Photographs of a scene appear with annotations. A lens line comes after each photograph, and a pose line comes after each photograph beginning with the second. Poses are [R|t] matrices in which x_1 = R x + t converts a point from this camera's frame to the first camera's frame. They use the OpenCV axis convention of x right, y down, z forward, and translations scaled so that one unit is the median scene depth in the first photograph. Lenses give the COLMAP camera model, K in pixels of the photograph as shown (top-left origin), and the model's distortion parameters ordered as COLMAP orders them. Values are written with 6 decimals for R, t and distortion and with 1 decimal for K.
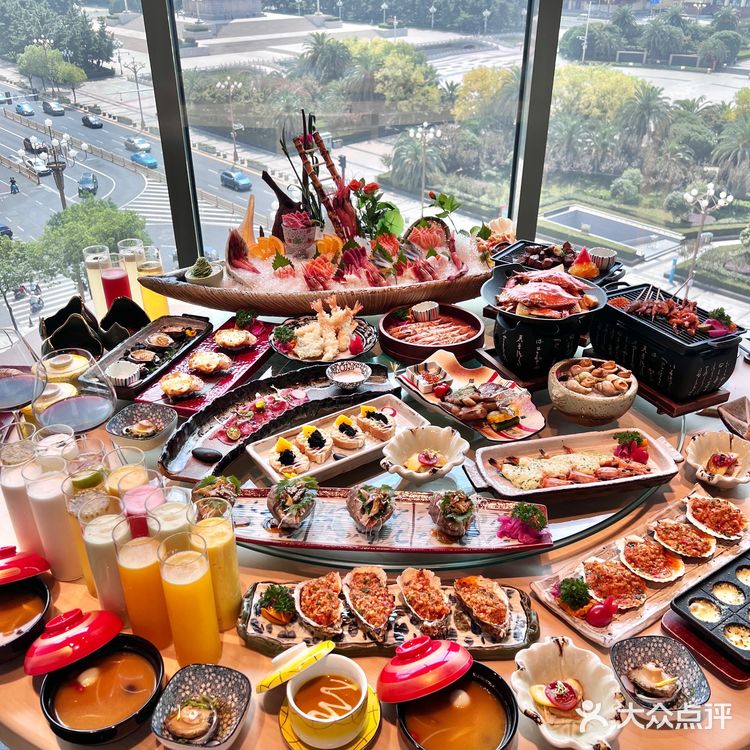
lens RADIAL K [[757.3, 0, 375.0], [0, 757.3, 375.0], [0, 0, 1]] dist [0.039807, -0.027252]
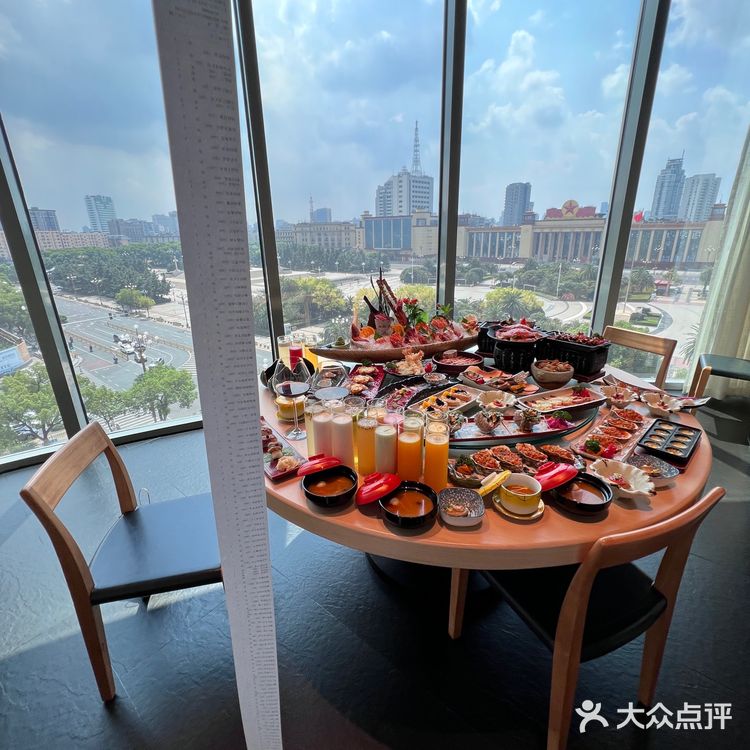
lens RADIAL K [[401.8, 0, 375.0], [0, 401.8, 375.0], [0, 0, 1]] dist [0.002829, 0.000447]
pose [[0.985793, -0.075470, 0.150058, -0.289510], [0.100746, 0.980503, -0.168712, 0.128784], [-0.134400, 0.181433, 0.974176, -0.027916]]
